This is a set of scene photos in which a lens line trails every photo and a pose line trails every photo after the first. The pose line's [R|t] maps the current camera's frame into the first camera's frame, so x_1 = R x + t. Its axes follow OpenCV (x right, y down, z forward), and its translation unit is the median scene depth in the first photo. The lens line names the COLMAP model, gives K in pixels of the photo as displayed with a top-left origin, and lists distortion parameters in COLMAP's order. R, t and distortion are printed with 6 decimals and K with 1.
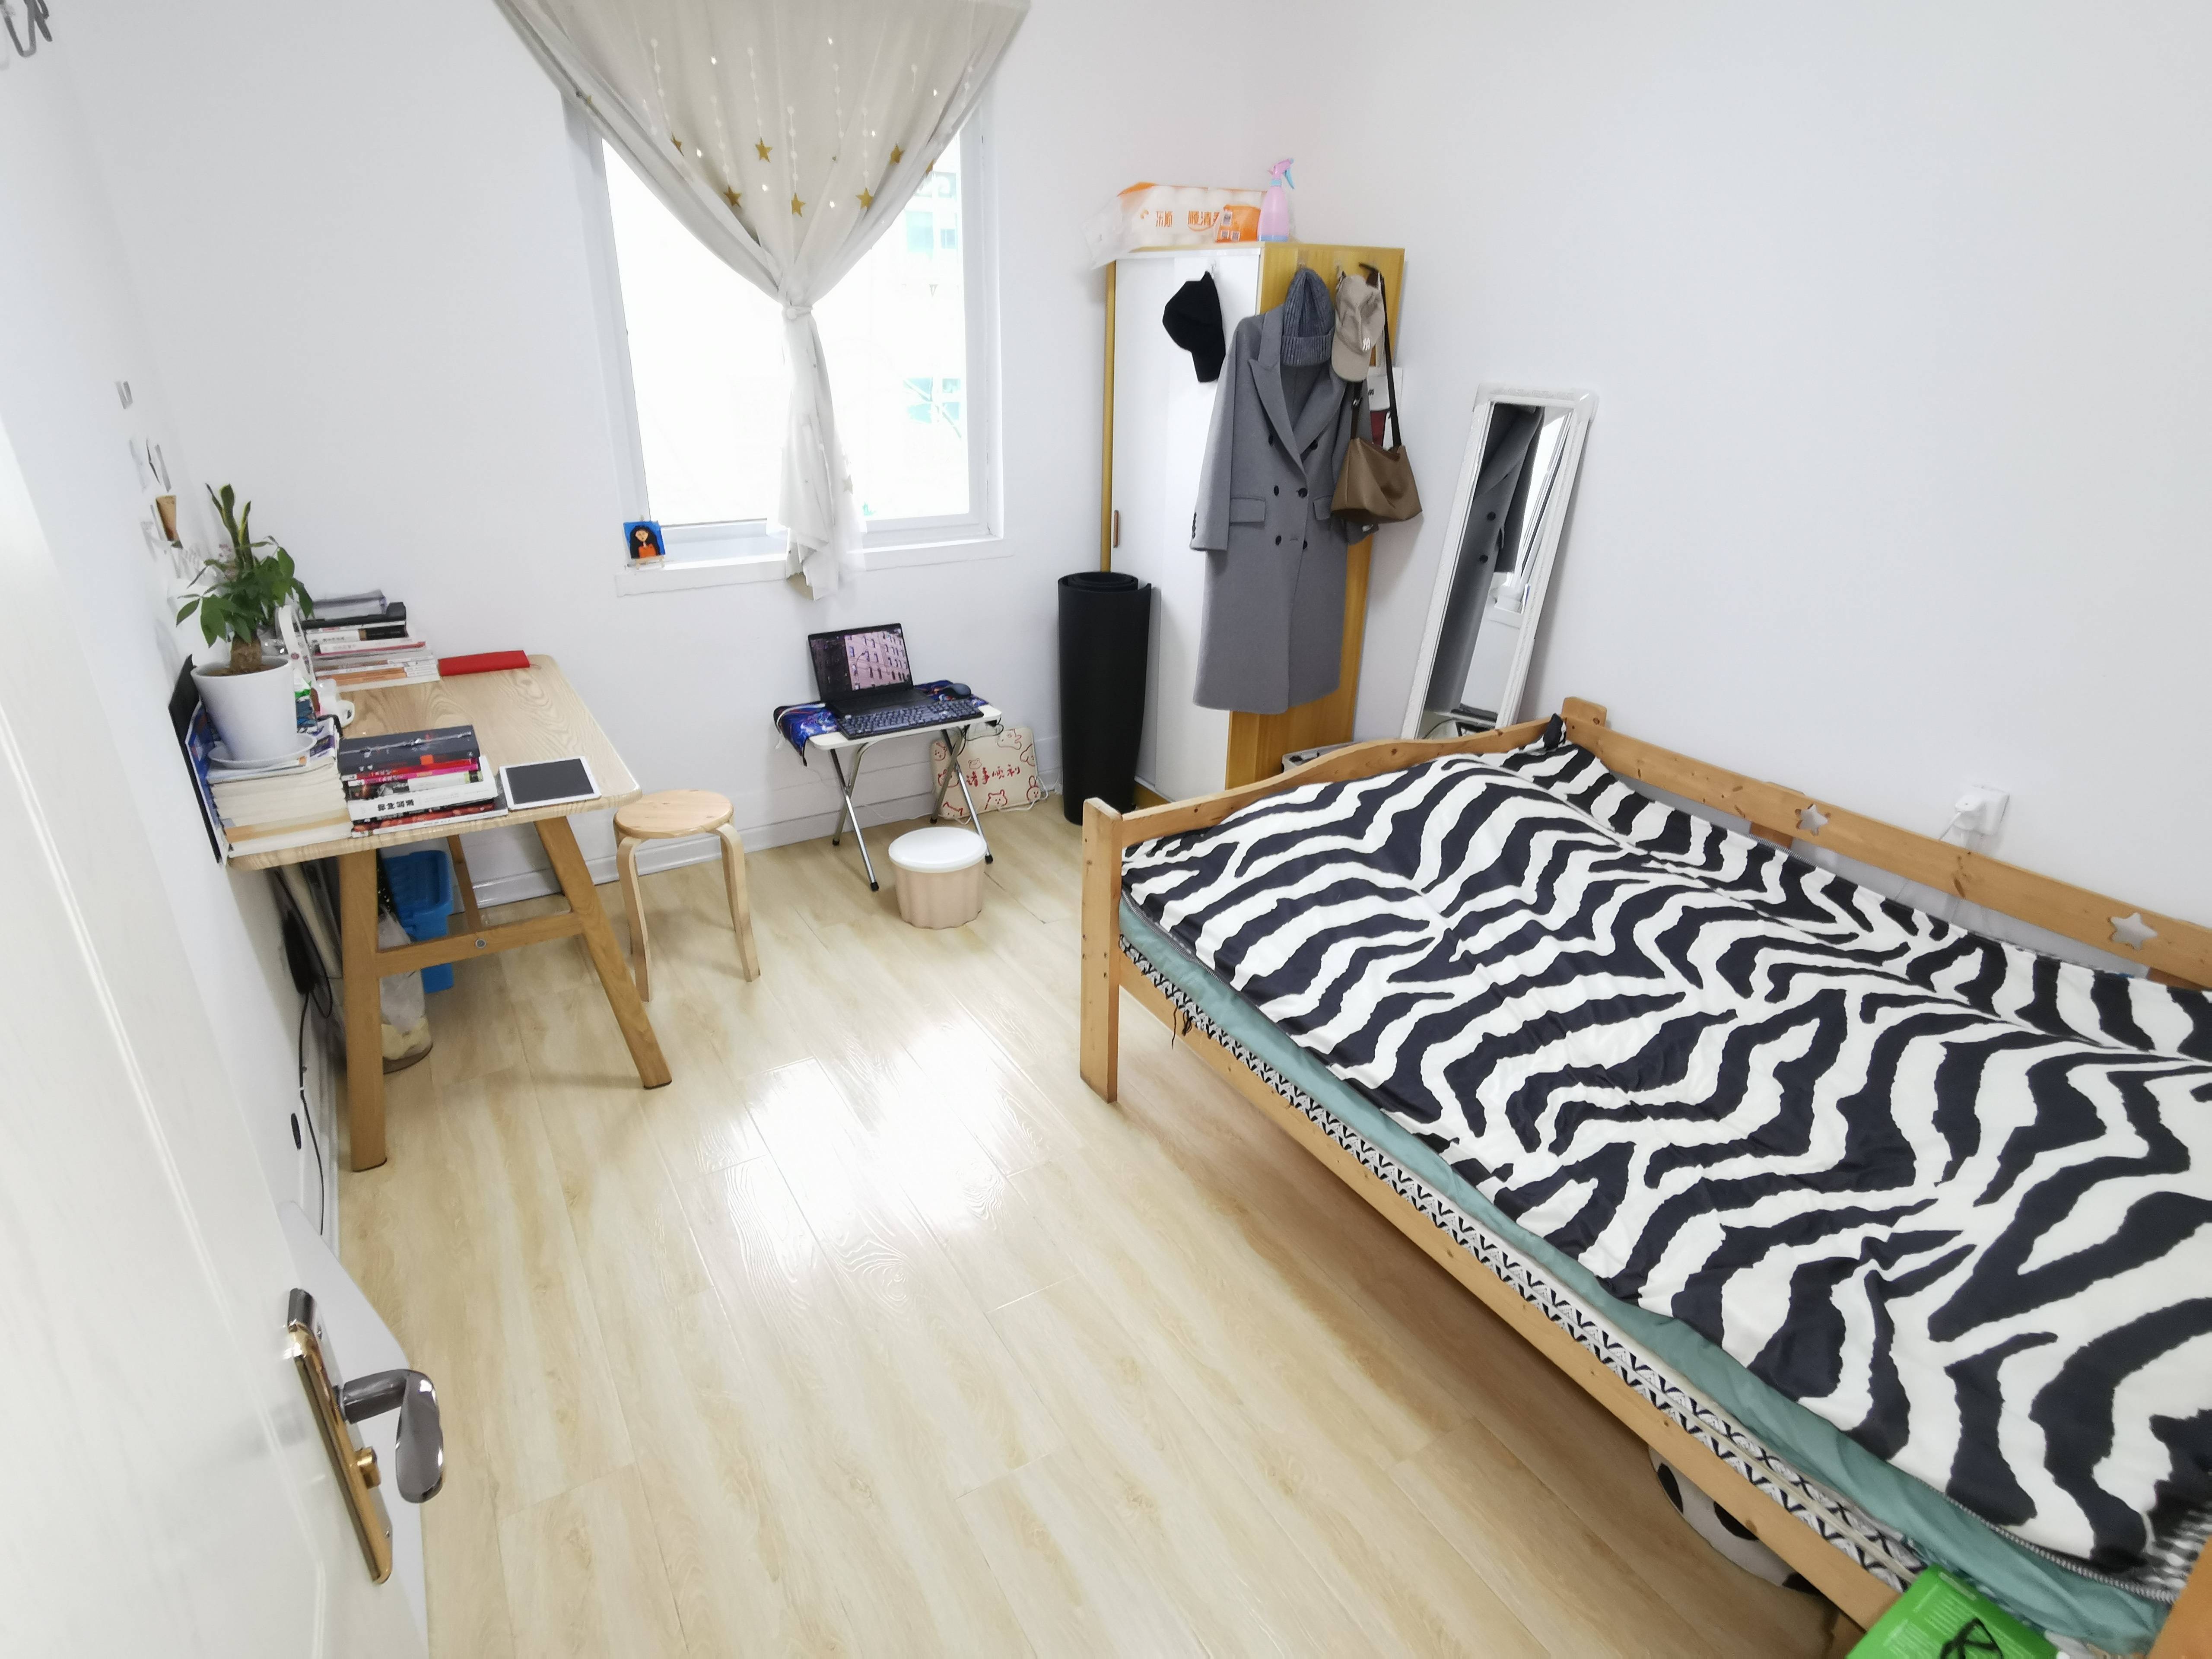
lens RADIAL K [[1201.2, 0, 1100.3], [0, 1201.2, 832.9], [0, 0, 1]] dist [-0.001293, -0.001183]
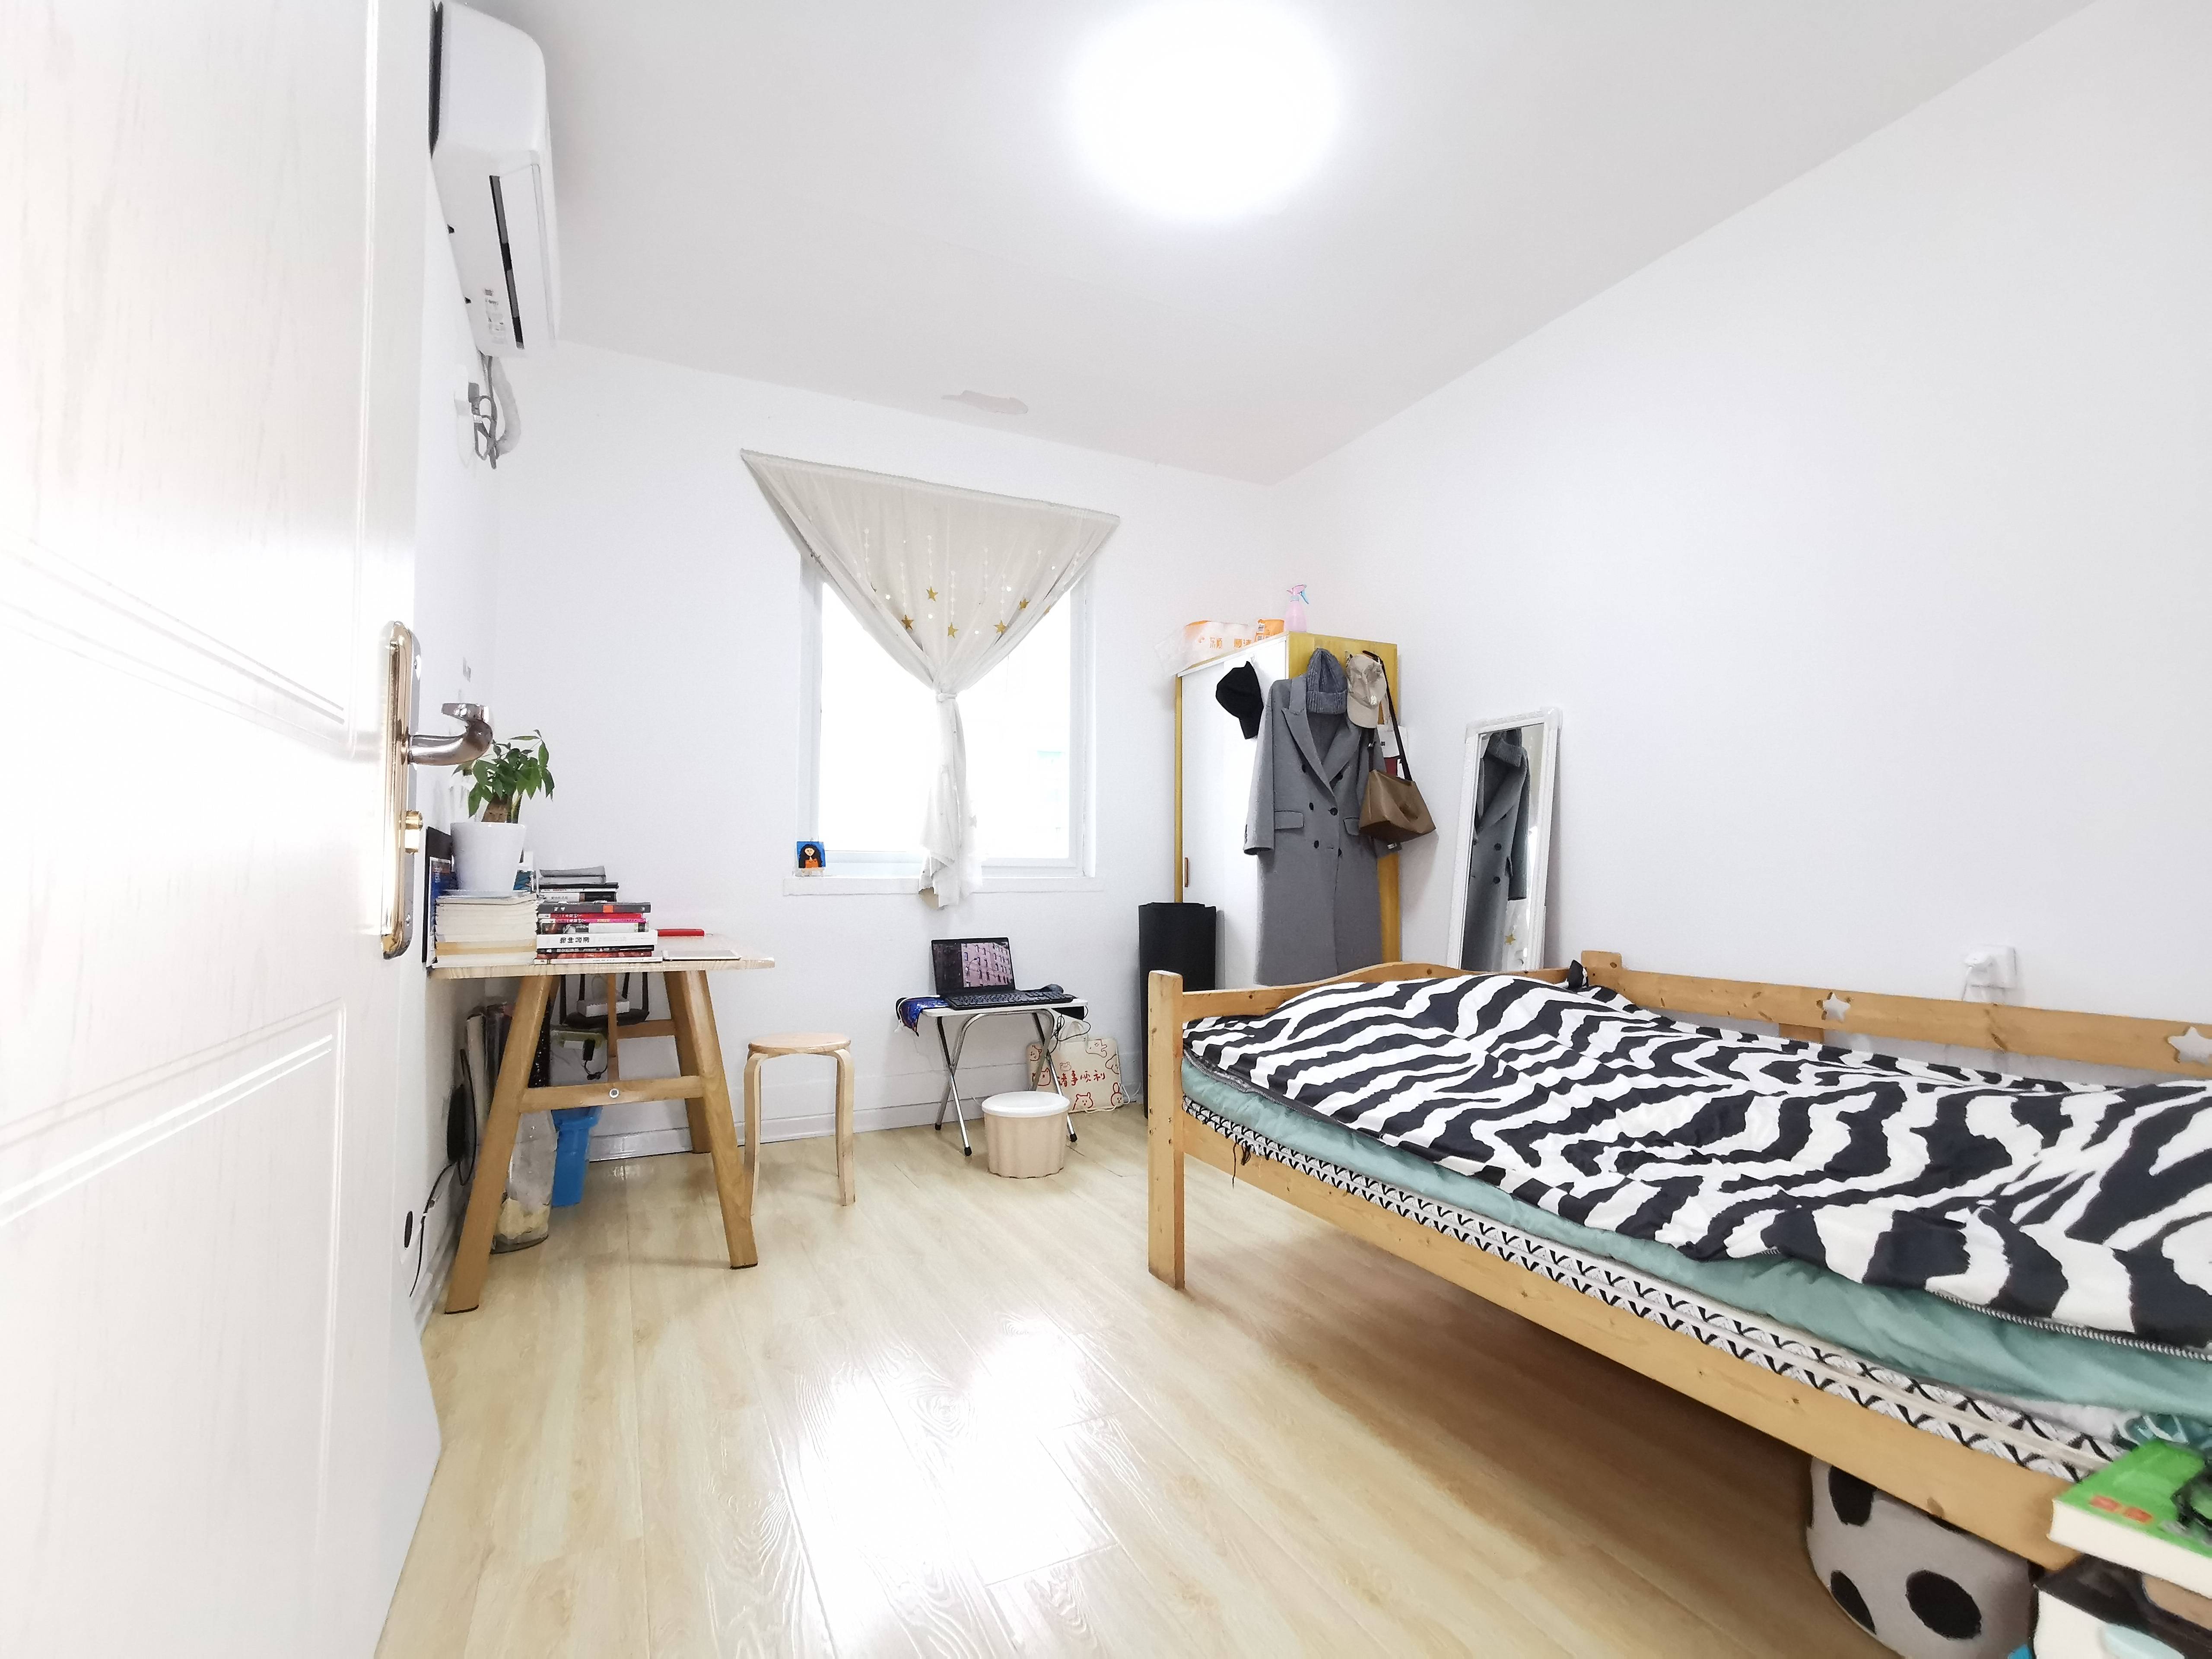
lens RADIAL K [[1021.3, 0, 1103.2], [0, 1021.3, 834.7], [0, 0, 1]] dist [-0.003032, 0.005290]
pose [[0.996234, -0.017957, -0.084824, 0.026063], [-0.022118, 0.893320, -0.448877, 0.277118], [0.083835, 0.449063, 0.889558, 0.070868]]
